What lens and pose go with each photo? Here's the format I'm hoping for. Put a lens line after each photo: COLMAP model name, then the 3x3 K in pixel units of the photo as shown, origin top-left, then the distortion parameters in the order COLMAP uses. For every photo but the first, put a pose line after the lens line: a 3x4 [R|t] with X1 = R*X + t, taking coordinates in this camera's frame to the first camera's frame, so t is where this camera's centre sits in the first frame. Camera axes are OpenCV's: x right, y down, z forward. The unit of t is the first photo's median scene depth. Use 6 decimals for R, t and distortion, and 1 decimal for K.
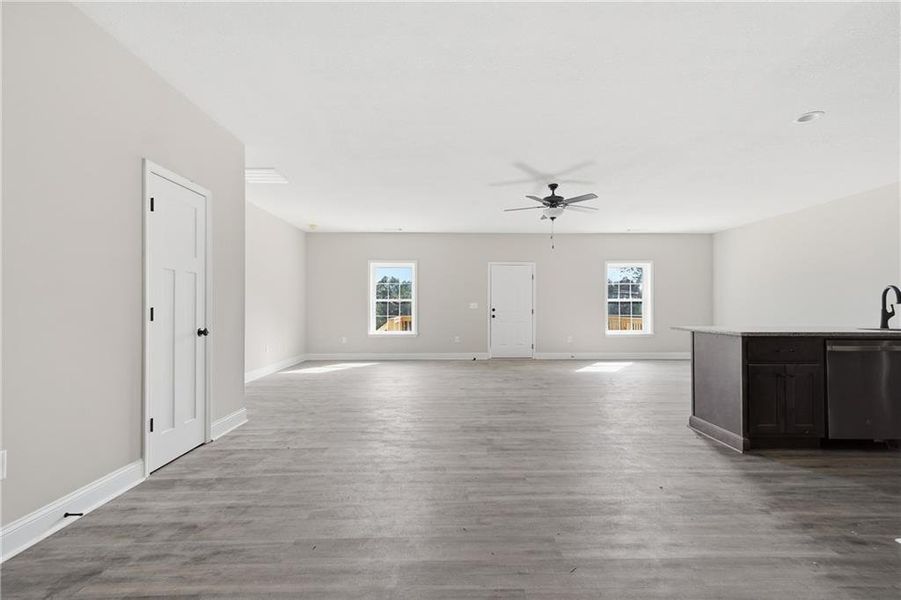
lens RADIAL K [[391.8, 0, 448.4], [0, 391.8, 304.5], [0, 0, 1]] dist [0.006738, 0.000377]
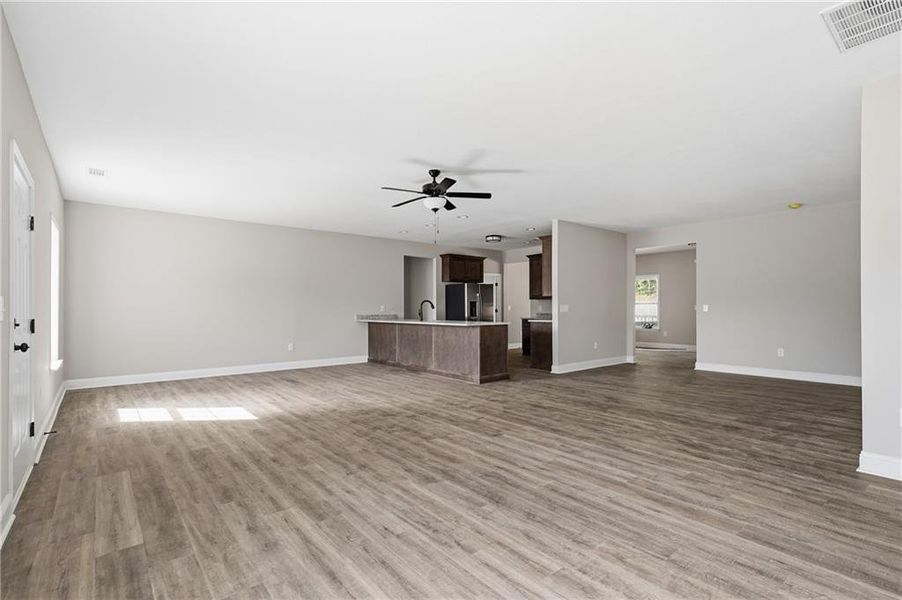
lens RADIAL K [[427.4, 0, 452.1], [0, 427.4, 305.6], [0, 0, 1]] dist [0.011506, 0.000412]
pose [[-0.630015, 0.007228, 0.776550, -0.436754], [-0.004145, 0.999911, -0.012671, 0.005585], [-0.776572, -0.011202, -0.629929, 1.375031]]
